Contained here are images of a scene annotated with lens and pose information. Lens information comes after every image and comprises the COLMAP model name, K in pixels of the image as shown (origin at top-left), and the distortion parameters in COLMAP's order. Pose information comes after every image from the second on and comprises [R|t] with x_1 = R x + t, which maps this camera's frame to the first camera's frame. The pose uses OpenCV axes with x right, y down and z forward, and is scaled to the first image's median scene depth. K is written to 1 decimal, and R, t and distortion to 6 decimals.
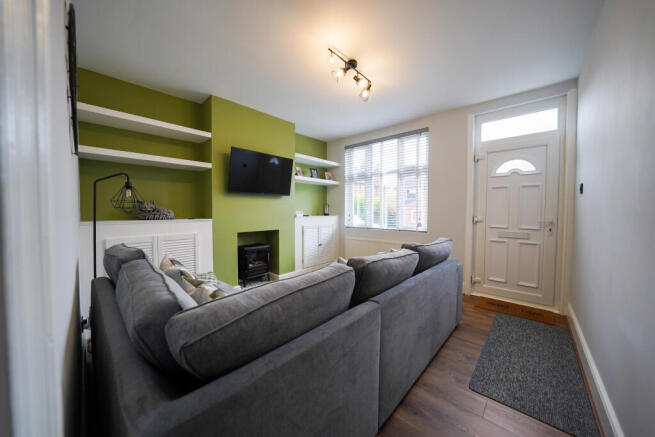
lens RADIAL K [[212.9, 0, 336.1], [0, 212.9, 217.0], [0, 0, 1]] dist [-0.033470, 0.000006]
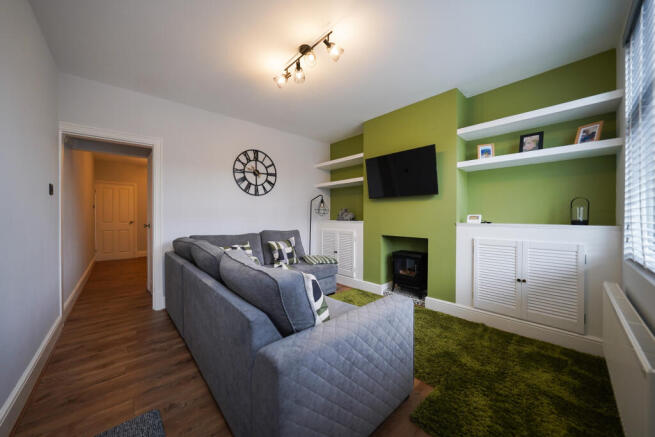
lens RADIAL K [[227.4, 0, 327.5], [0, 227.4, 218.5], [0, 0, 1]] dist [-0.019165, 0.000026]
pose [[-0.066674, 0.017203, -0.997627, 0.602206], [-0.024653, 0.999518, 0.018883, -0.021703], [0.997470, 0.025853, -0.066218, 0.690127]]
